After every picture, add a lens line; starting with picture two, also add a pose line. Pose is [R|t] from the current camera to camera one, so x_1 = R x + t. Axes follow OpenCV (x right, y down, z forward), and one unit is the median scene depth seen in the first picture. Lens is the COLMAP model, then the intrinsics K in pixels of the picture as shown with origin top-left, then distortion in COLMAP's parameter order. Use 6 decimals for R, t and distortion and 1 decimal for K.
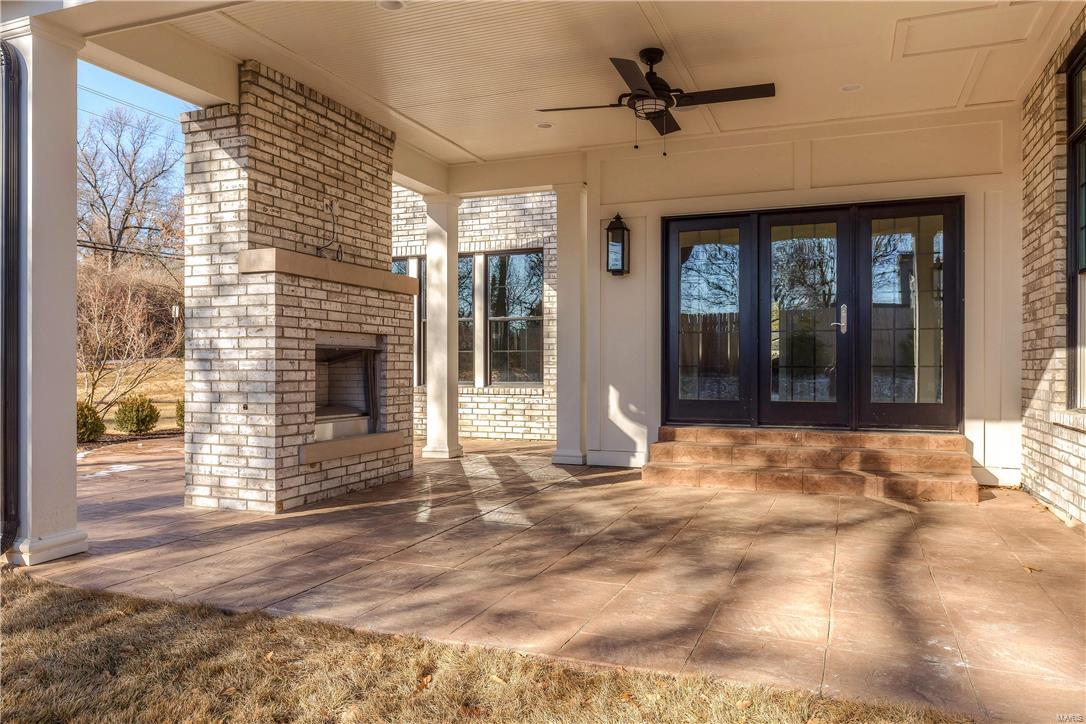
lens RADIAL K [[751.0, 0, 543.0], [0, 751.0, 362.0], [0, 0, 1]] dist [0.004724, 0.000194]
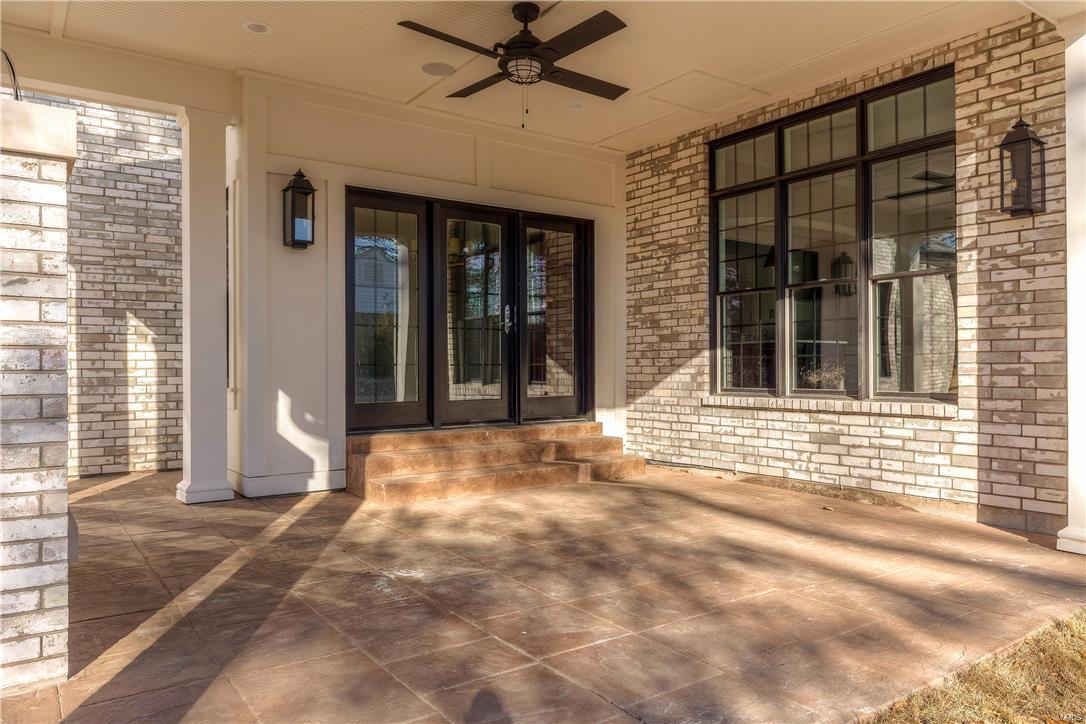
lens RADIAL K [[763.4, 0, 543.0], [0, 763.4, 362.0], [0, 0, 1]] dist [0.005971, 0.002971]
pose [[0.543189, 0.001566, 0.839609, -0.497809], [0.001457, 0.999995, -0.002808, 0.006079], [-0.839609, 0.002749, 0.543184, 0.411862]]
